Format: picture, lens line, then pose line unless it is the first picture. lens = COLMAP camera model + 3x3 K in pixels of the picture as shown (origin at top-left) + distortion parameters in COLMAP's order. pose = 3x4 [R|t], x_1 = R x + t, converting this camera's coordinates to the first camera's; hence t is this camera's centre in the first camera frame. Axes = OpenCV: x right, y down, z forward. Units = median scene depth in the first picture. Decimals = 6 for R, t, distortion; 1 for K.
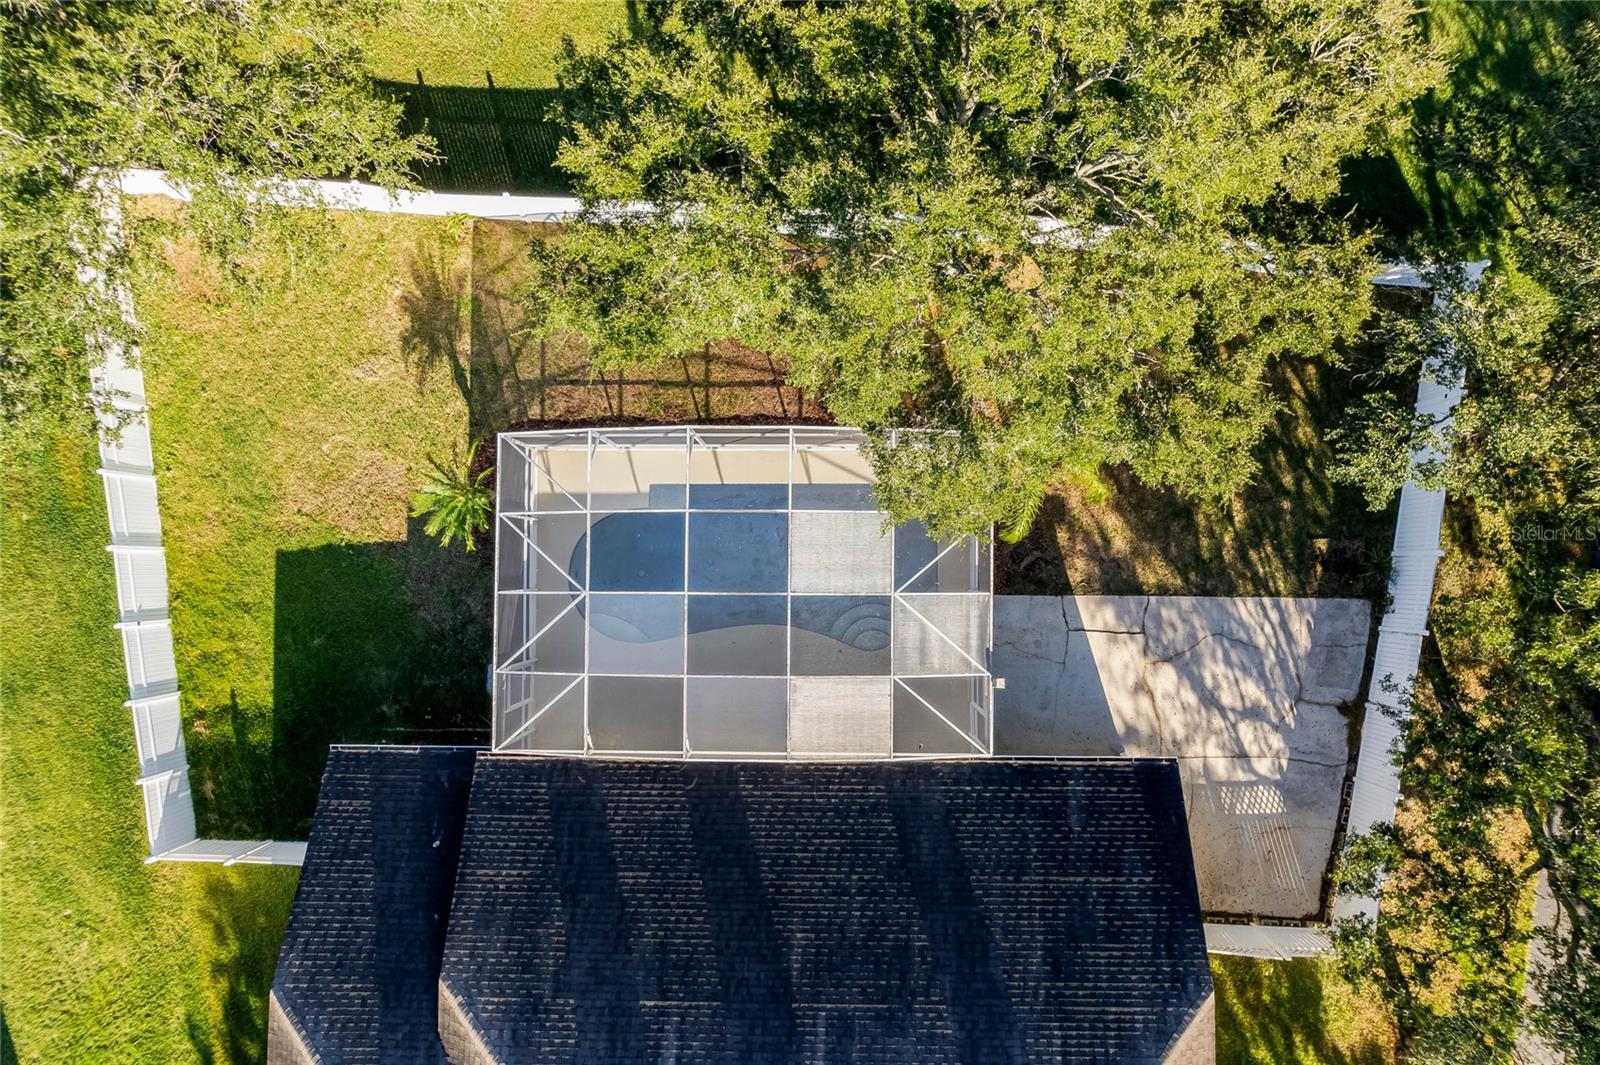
lens RADIAL K [[994.7, 0, 791.2], [0, 994.7, 553.0], [0, 0, 1]] dist [-0.031685, 0.034685]
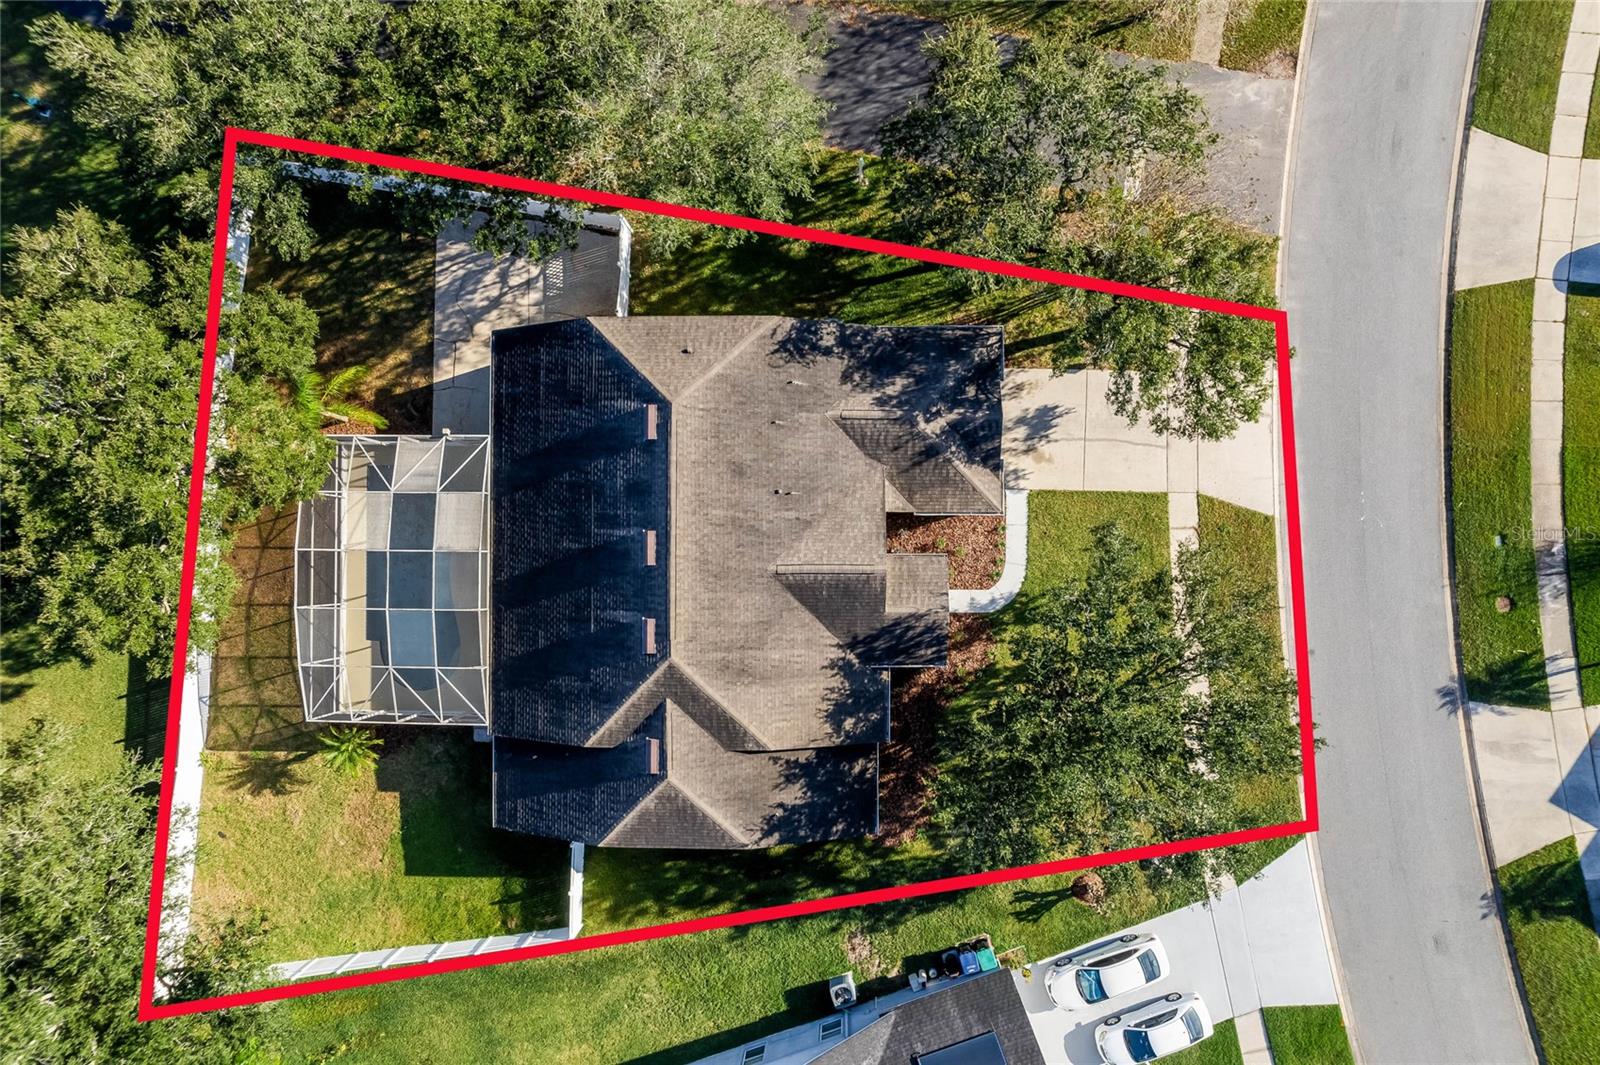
lens RADIAL K [[998.4, 0, 796.5], [0, 998.4, 550.2], [0, 0, 1]] dist [0.003226, 0.002730]
pose [[0.004192, -0.998940, 0.045849, -0.068948], [0.999549, 0.002823, -0.029881, 0.706018], [0.029720, 0.045954, 0.998501, -0.645961]]
